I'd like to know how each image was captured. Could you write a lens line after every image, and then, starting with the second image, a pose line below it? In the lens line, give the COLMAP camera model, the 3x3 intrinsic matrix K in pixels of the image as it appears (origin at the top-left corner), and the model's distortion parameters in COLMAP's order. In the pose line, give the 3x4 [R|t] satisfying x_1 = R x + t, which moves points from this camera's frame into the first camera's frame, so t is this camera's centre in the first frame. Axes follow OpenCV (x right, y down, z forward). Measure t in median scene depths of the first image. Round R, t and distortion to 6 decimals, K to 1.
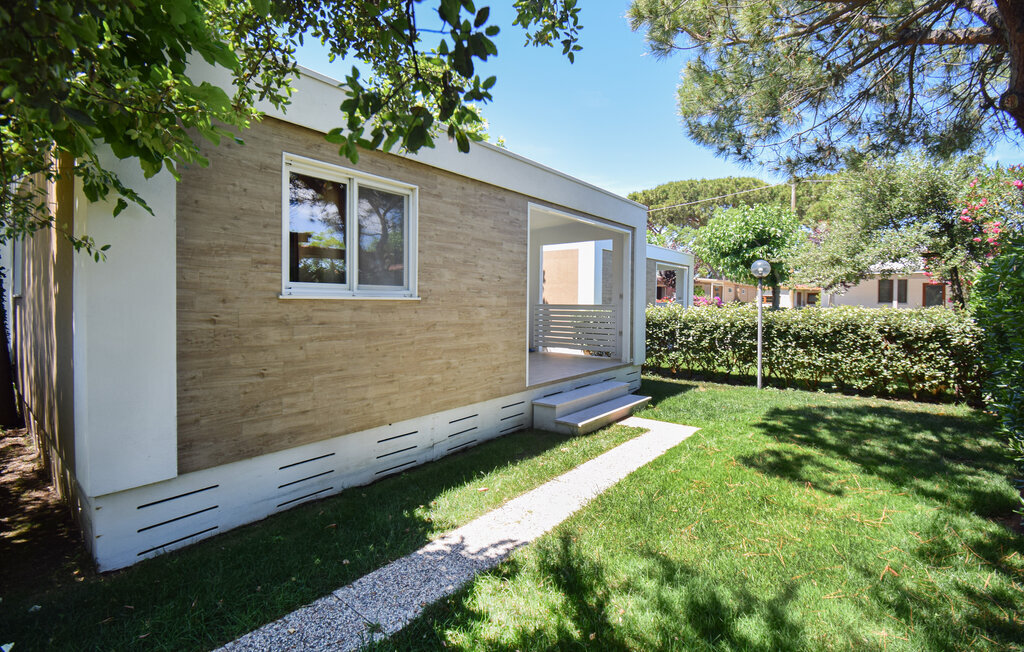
lens RADIAL K [[454.5, 0, 511.8], [0, 454.5, 316.0], [0, 0, 1]] dist [0.000401, 0.000031]
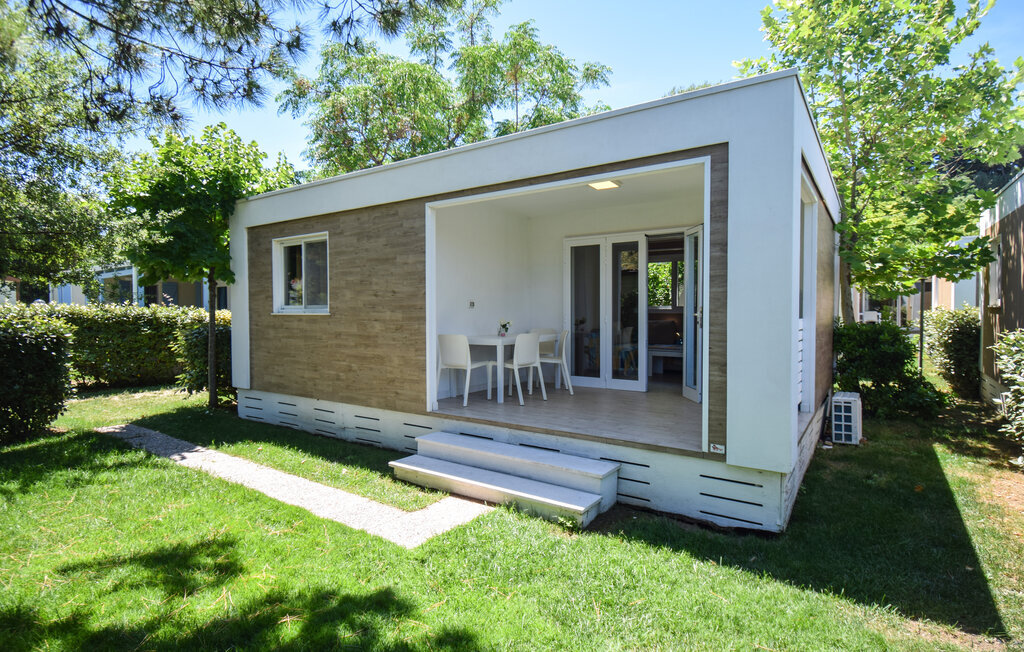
lens RADIAL K [[522.4, 0, 512.0], [0, 522.4, 326.0], [0, 0, 1]] dist [-0.001887, -0.000354]
pose [[0.084447, 0.029871, -0.995980, 1.257741], [-0.021898, 0.999365, 0.028115, -0.052260], [0.996187, 0.019436, 0.085047, 1.272183]]
